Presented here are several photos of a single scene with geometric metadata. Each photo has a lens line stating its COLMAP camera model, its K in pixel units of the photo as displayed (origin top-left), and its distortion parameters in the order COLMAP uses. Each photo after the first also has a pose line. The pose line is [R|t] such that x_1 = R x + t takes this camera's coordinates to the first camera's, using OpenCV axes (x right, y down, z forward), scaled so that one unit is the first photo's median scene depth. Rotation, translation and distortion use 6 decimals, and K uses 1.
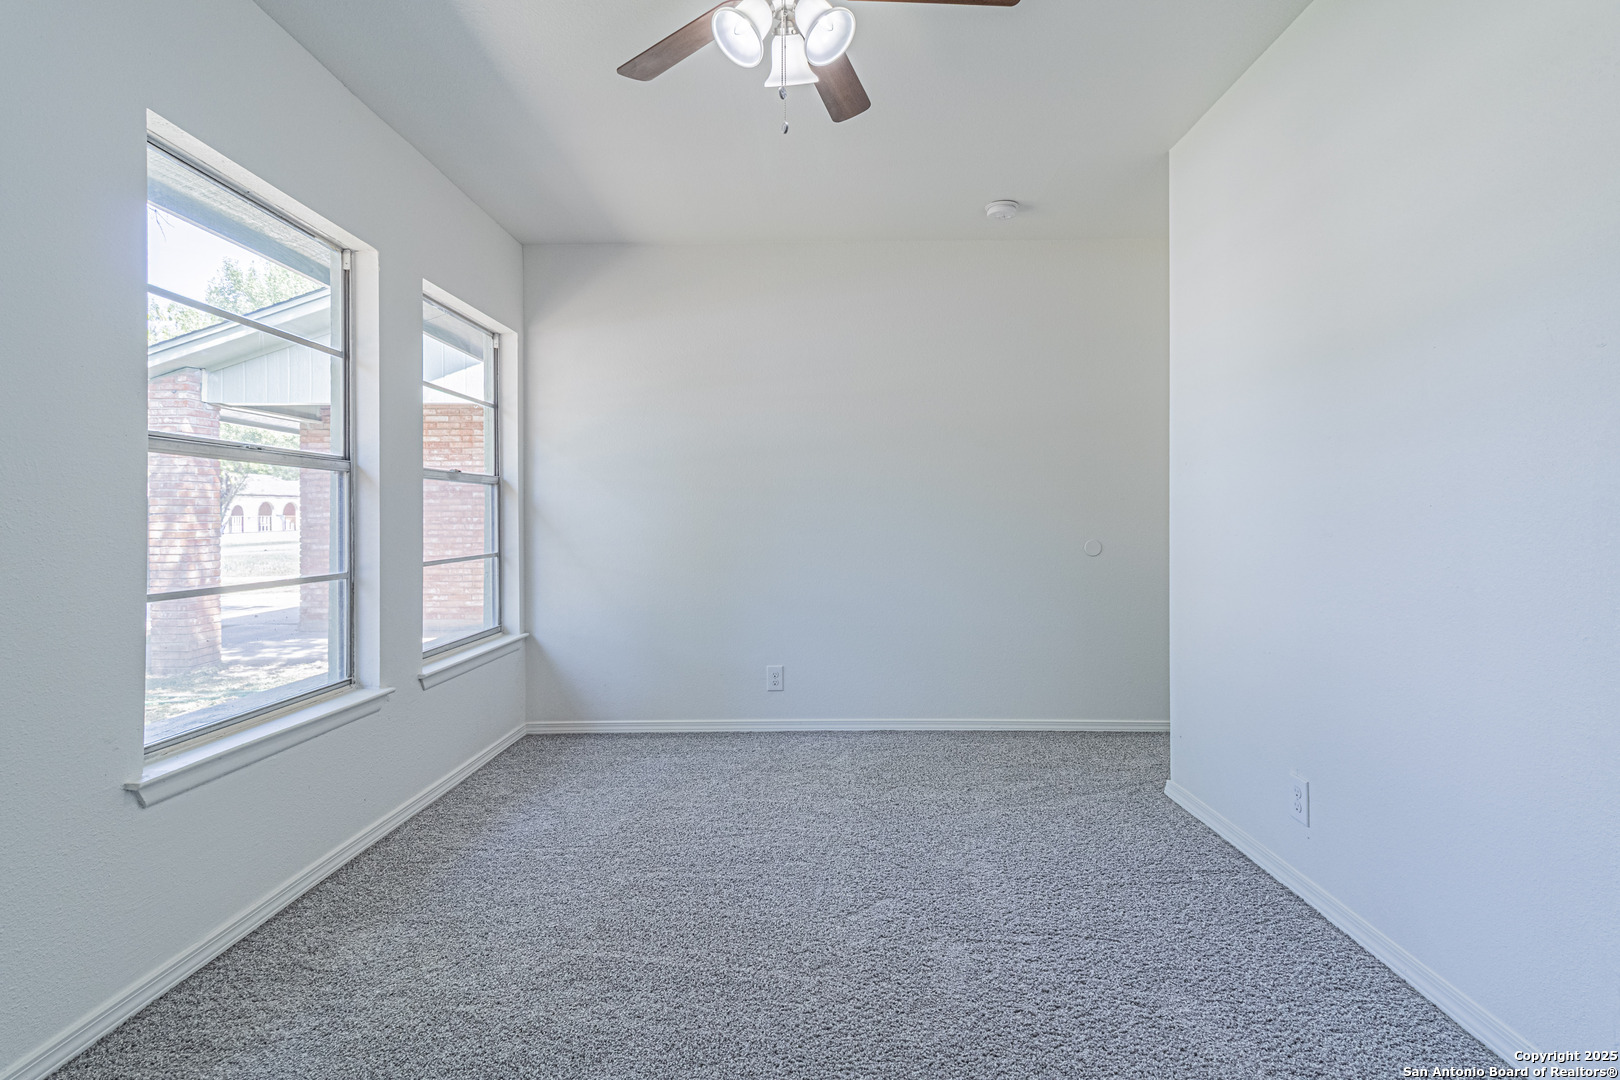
lens RADIAL K [[752.7, 0, 812.5], [0, 752.7, 532.1], [0, 0, 1]] dist [0.005102, 0.000843]
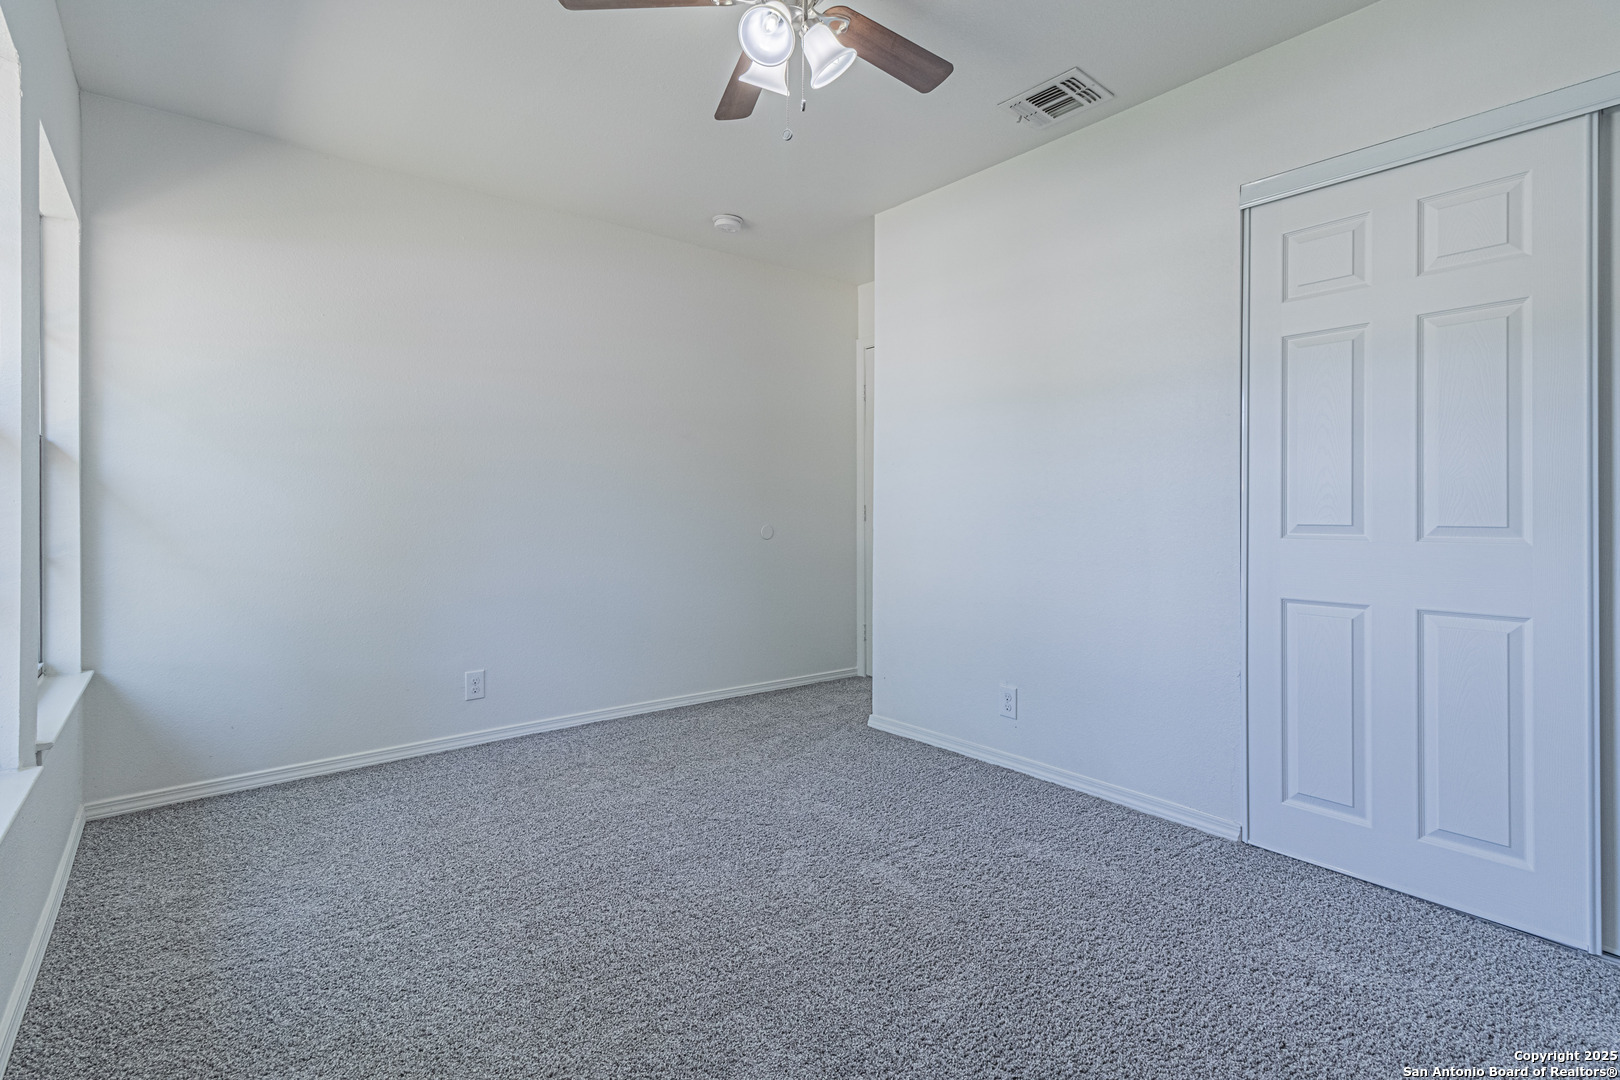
lens RADIAL K [[752.7, 0, 808.6], [0, 752.7, 522.7], [0, 0, 1]] dist [0.005102, 0.000843]
pose [[0.772958, -0.005441, 0.634434, -0.386753], [0.003835, 0.999985, 0.003904, 0.002769], [-0.634446, -0.000584, 0.772967, 0.089202]]
